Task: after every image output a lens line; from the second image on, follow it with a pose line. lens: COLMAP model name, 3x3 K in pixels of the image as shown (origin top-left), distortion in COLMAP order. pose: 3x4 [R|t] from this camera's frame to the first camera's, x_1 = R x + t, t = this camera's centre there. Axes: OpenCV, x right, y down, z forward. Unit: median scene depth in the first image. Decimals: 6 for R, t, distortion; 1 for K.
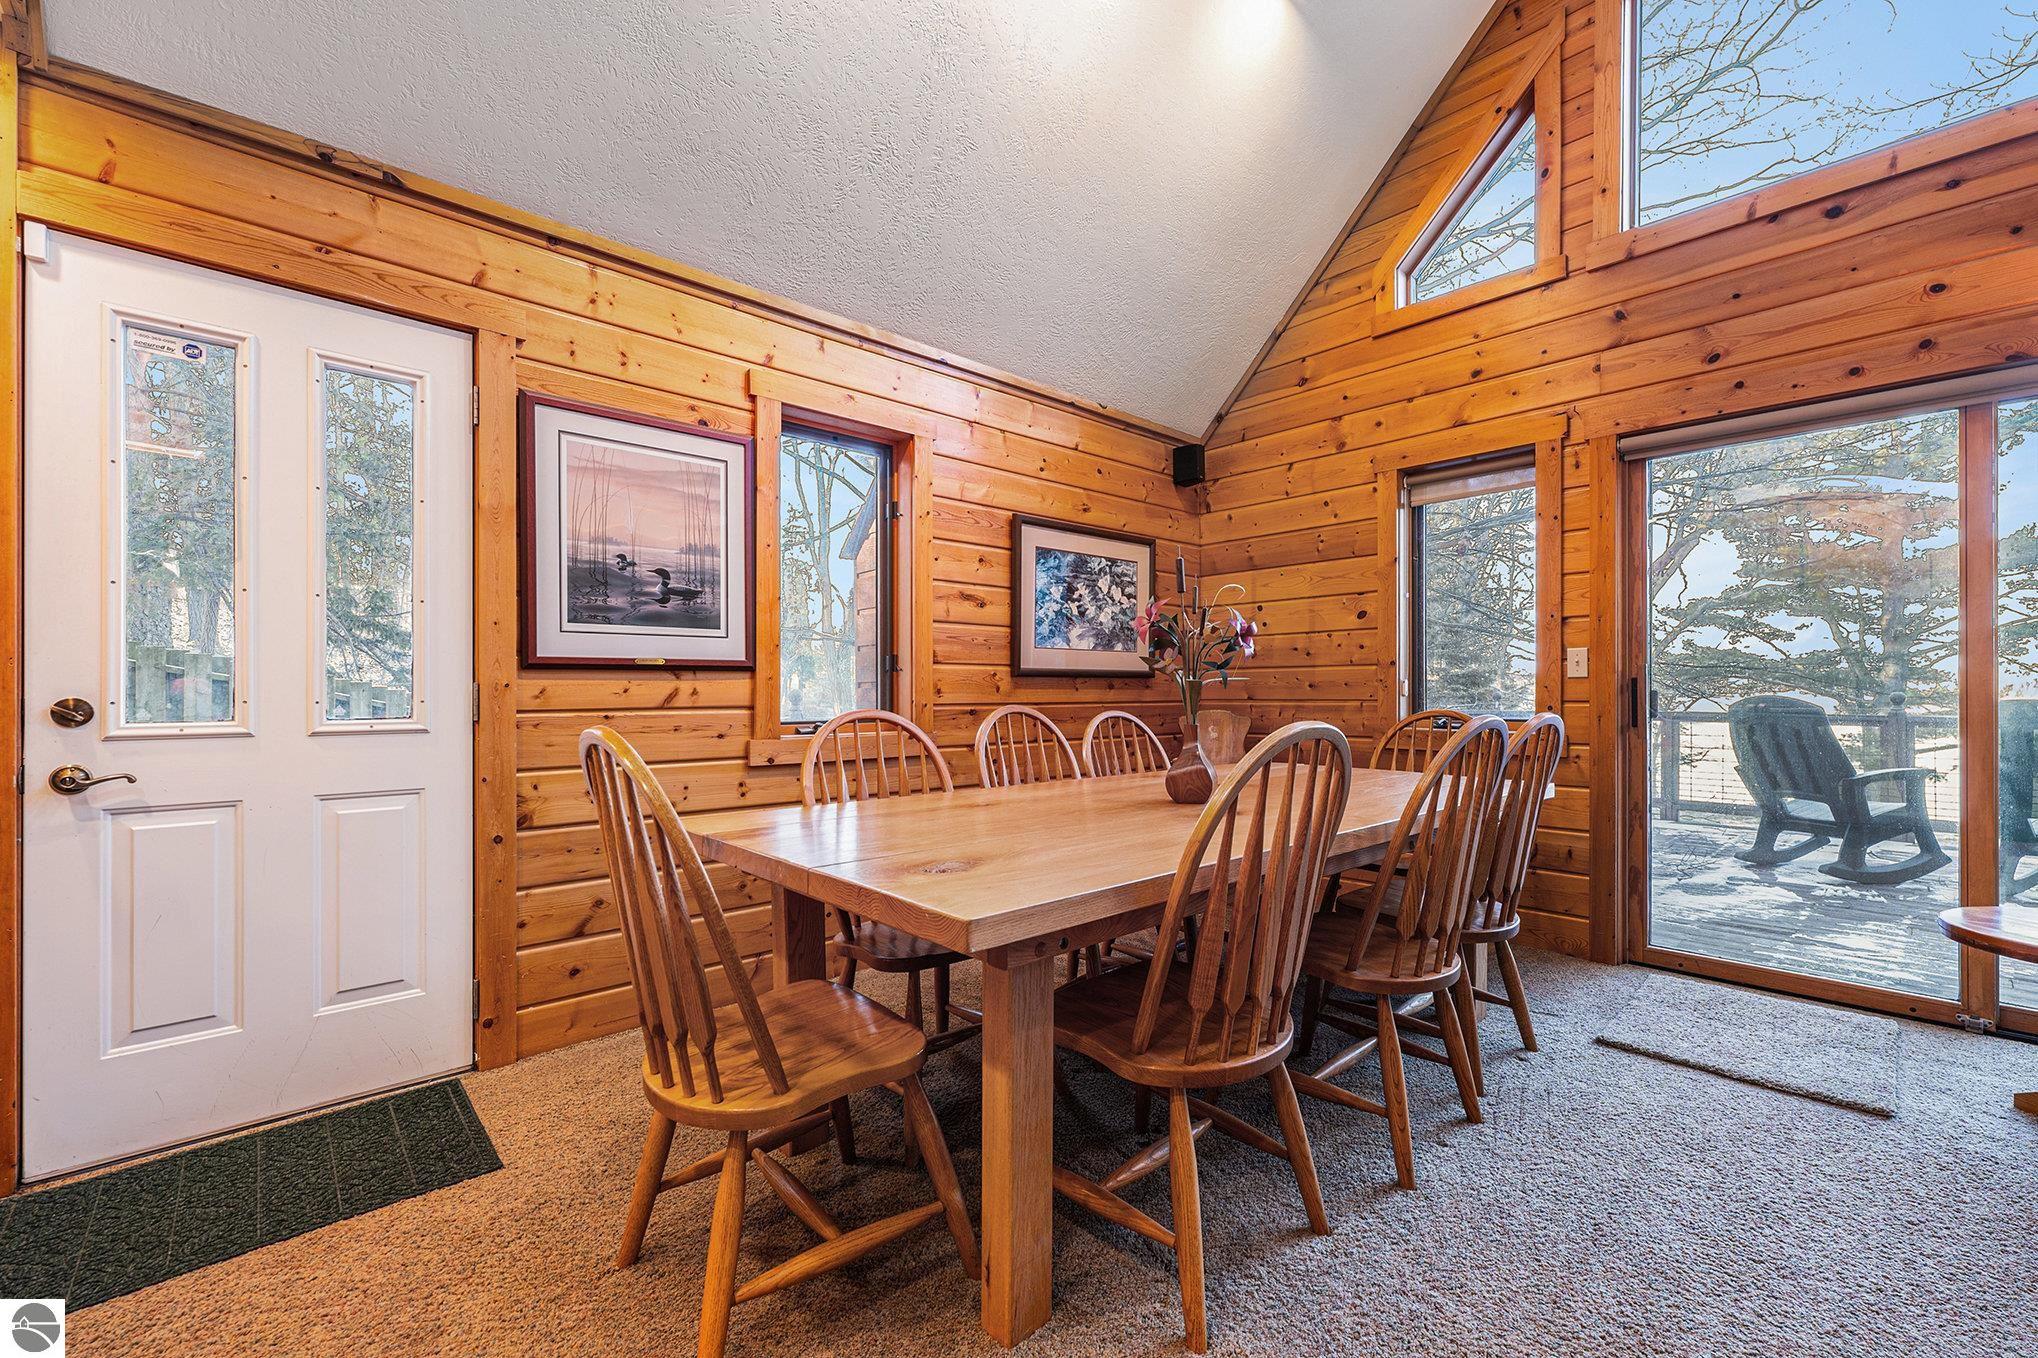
lens RADIAL K [[857.1, 0, 1014.2], [0, 857.1, 681.5], [0, 0, 1]] dist [0.004189, 0.000601]
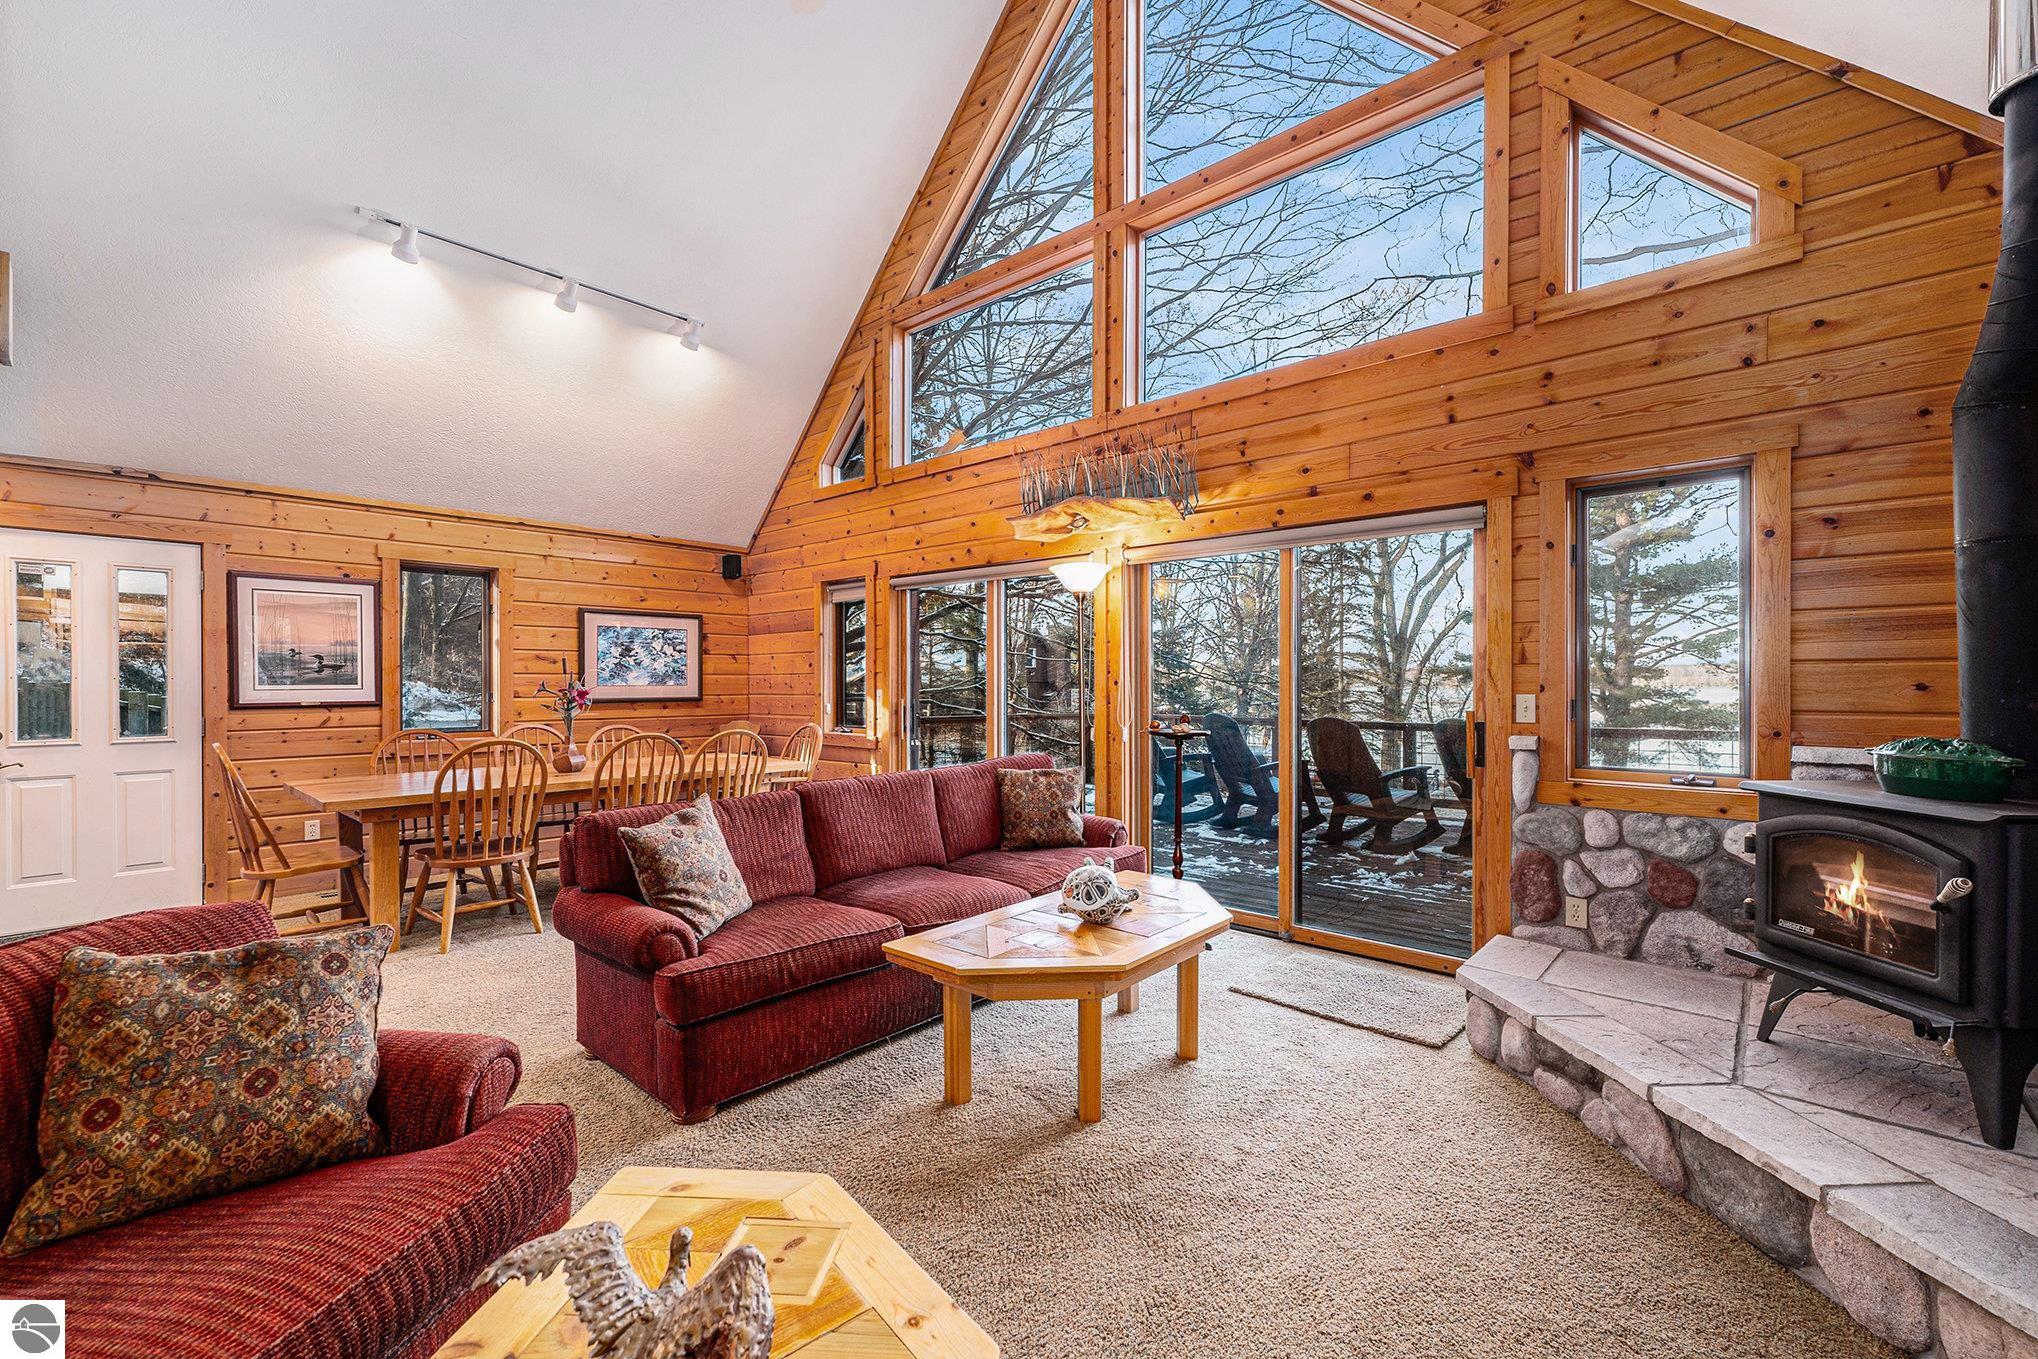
lens RADIAL K [[857.1, 0, 1020.8], [0, 857.1, 678.7], [0, 0, 1]] dist [0.004189, 0.000601]
pose [[0.994417, 0.000843, 0.105515, 0.873387], [-0.001681, 0.999968, 0.007850, -0.088243], [-0.105505, -0.007983, 0.994387, -0.990903]]
